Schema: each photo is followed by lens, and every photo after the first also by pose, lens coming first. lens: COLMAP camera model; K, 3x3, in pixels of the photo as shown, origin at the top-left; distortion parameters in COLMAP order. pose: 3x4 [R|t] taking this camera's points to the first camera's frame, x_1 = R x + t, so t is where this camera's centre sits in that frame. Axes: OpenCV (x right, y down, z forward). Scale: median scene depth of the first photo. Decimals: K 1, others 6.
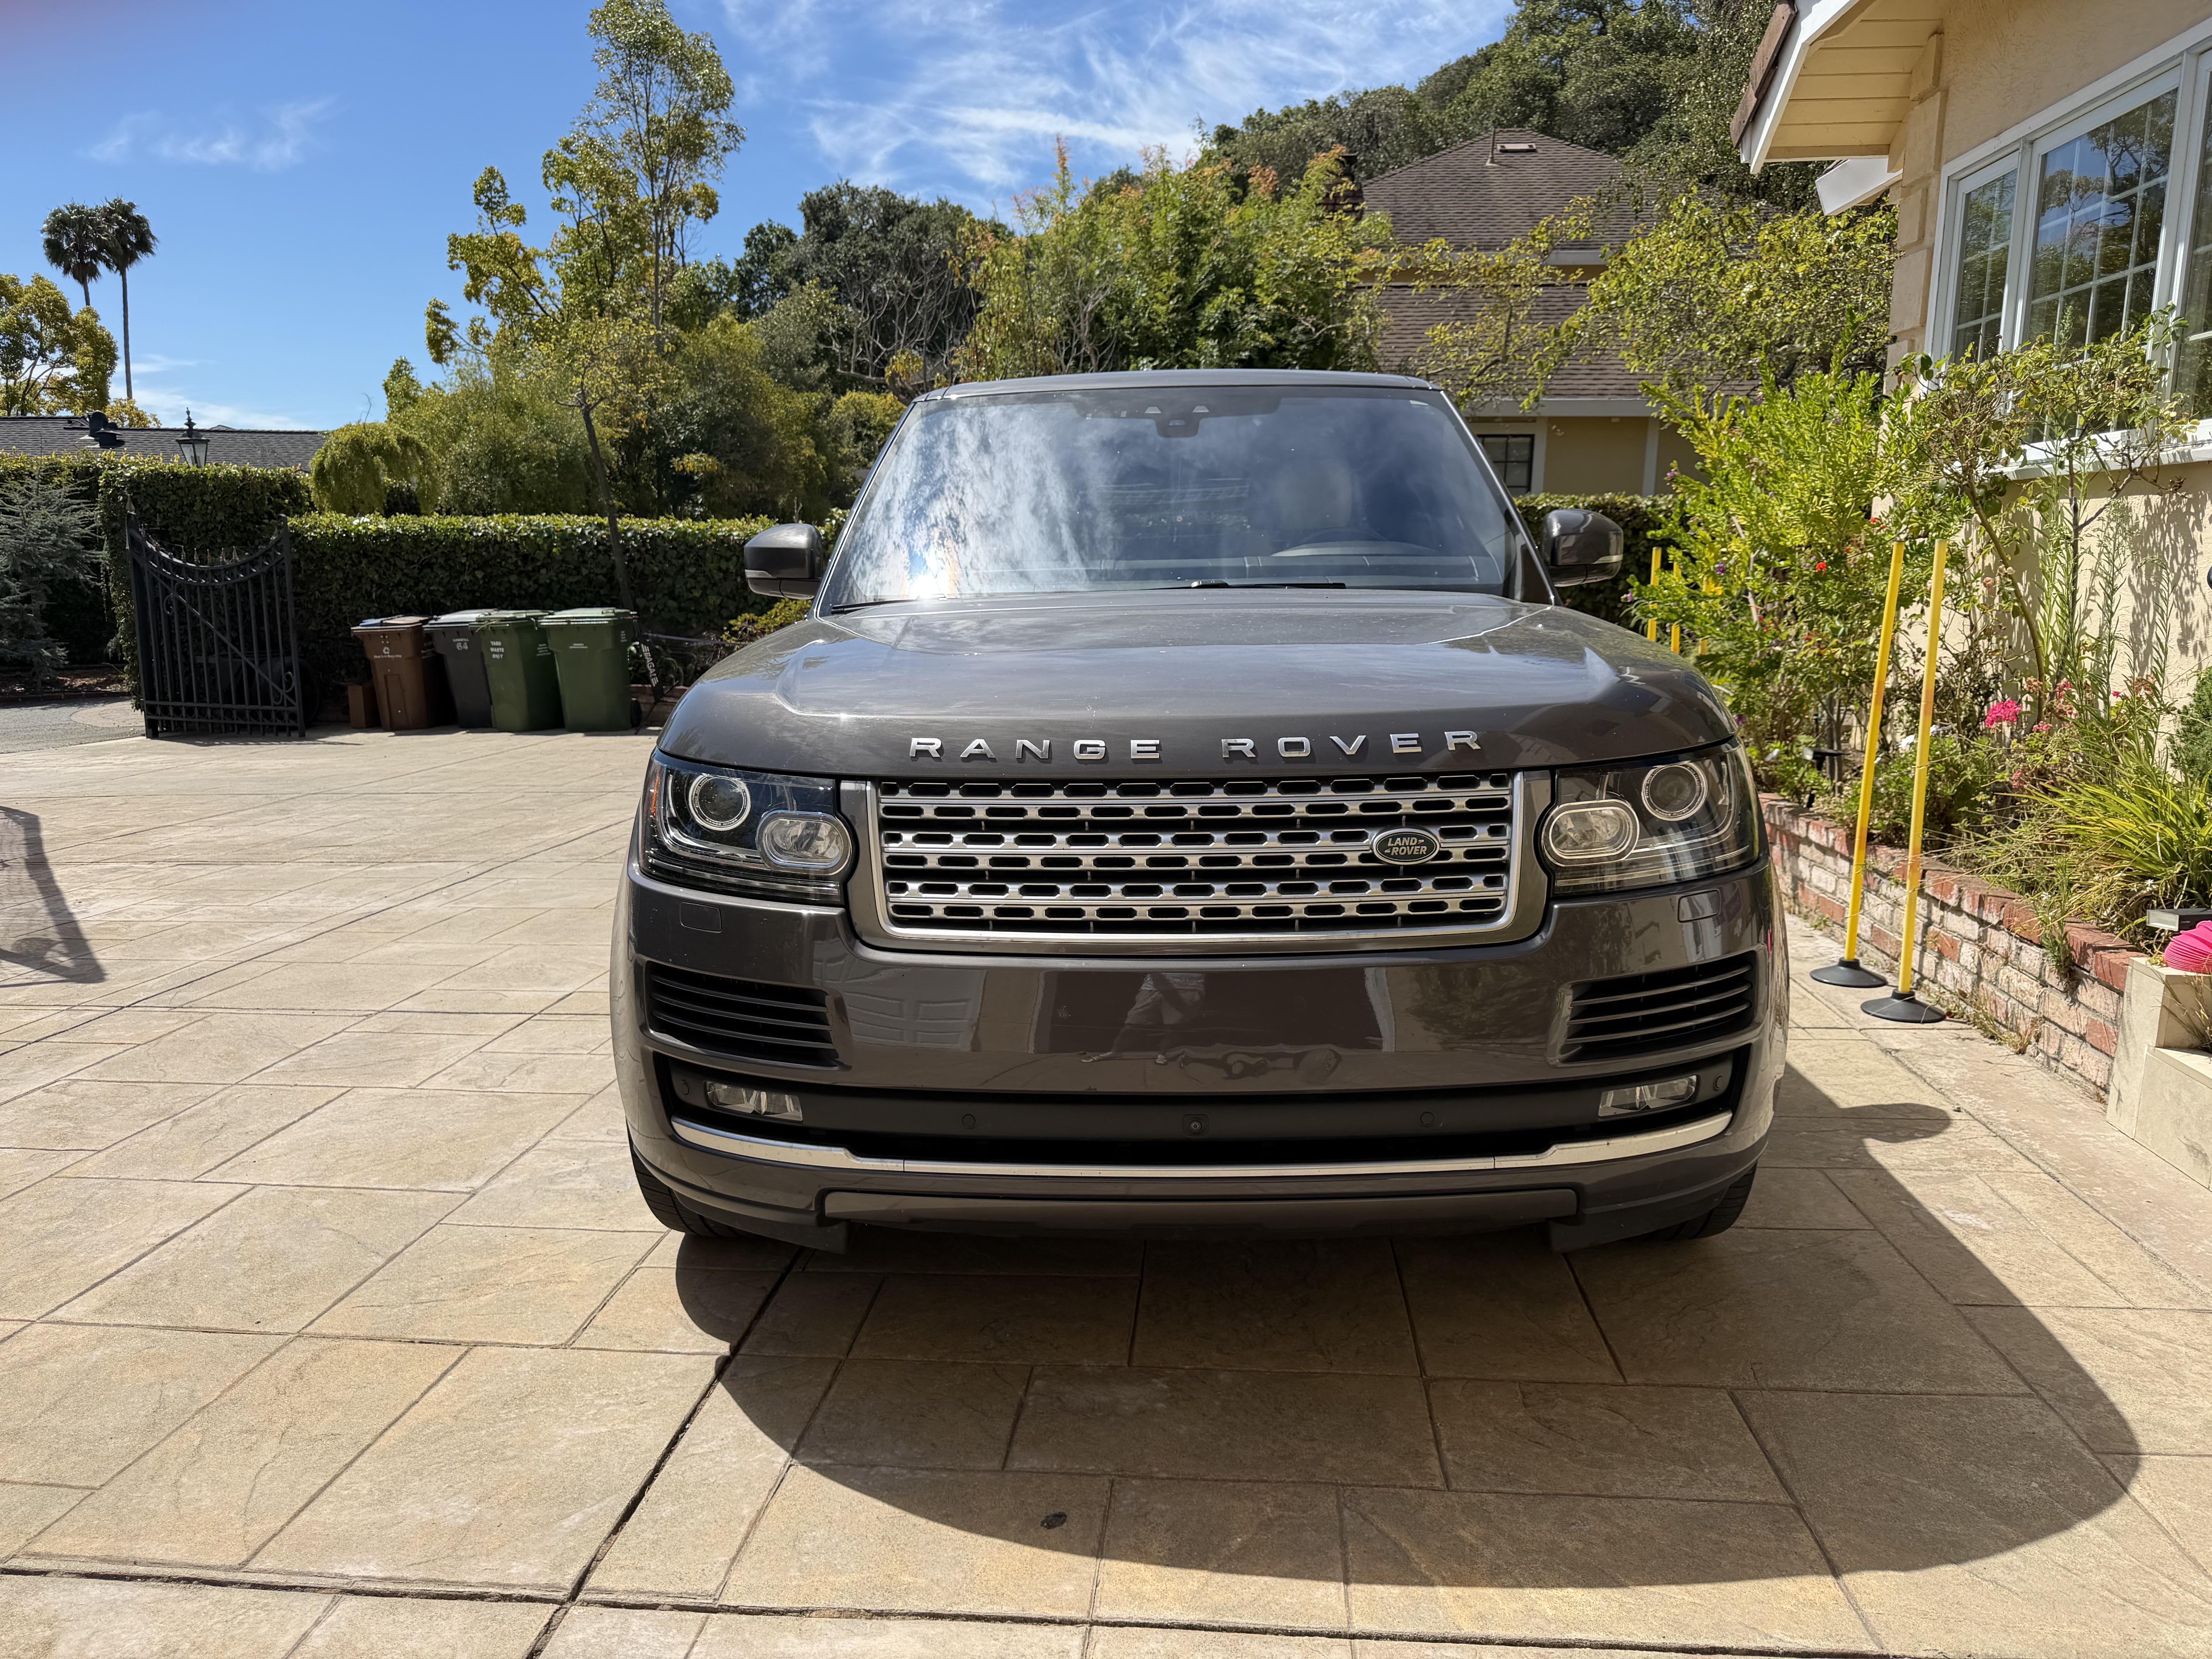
lens RADIAL K [[1564.5, 0, 1095.2], [0, 1564.5, 815.1], [0, 0, 1]] dist [-0.000116, 0.001724]
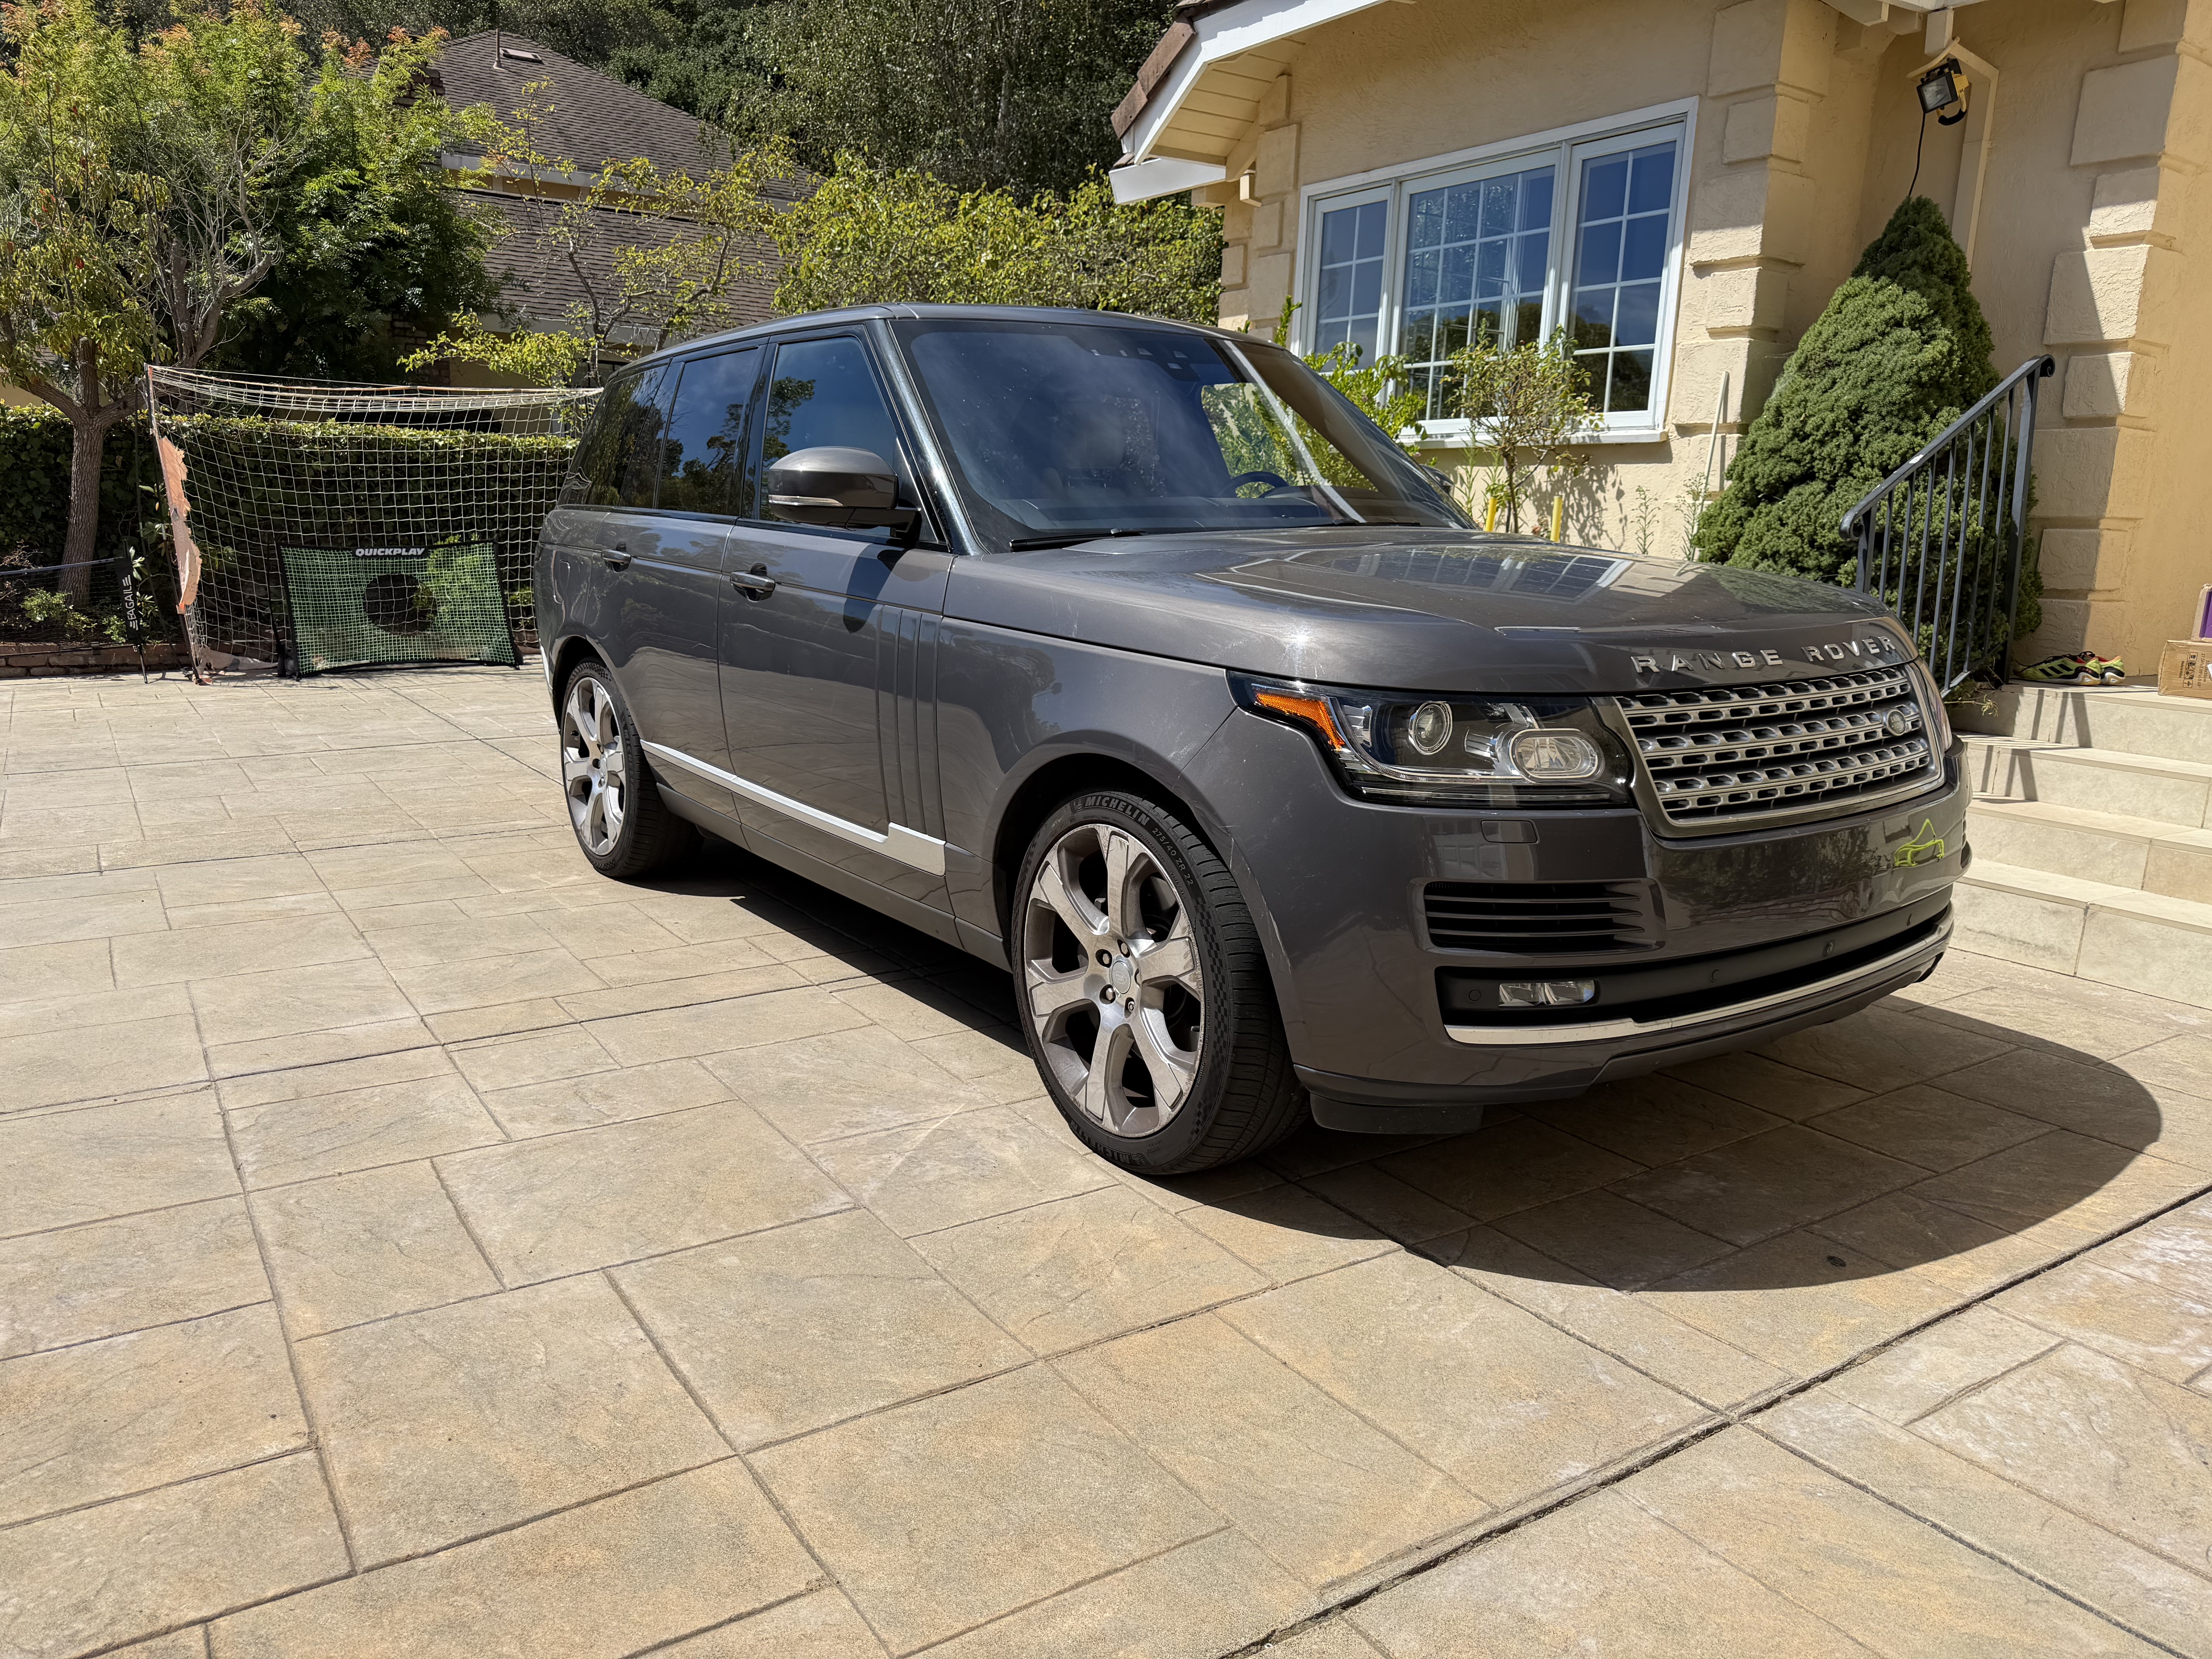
lens RADIAL K [[1566.4, 0, 1057.0], [0, 1566.4, 823.9], [0, 0, 1]] dist [0.063914, -0.094080]
pose [[0.793066, -0.098766, 0.601075, -0.718880], [0.071538, 0.995041, 0.069112, -0.023264], [-0.604920, -0.011811, 0.796199, 0.202119]]
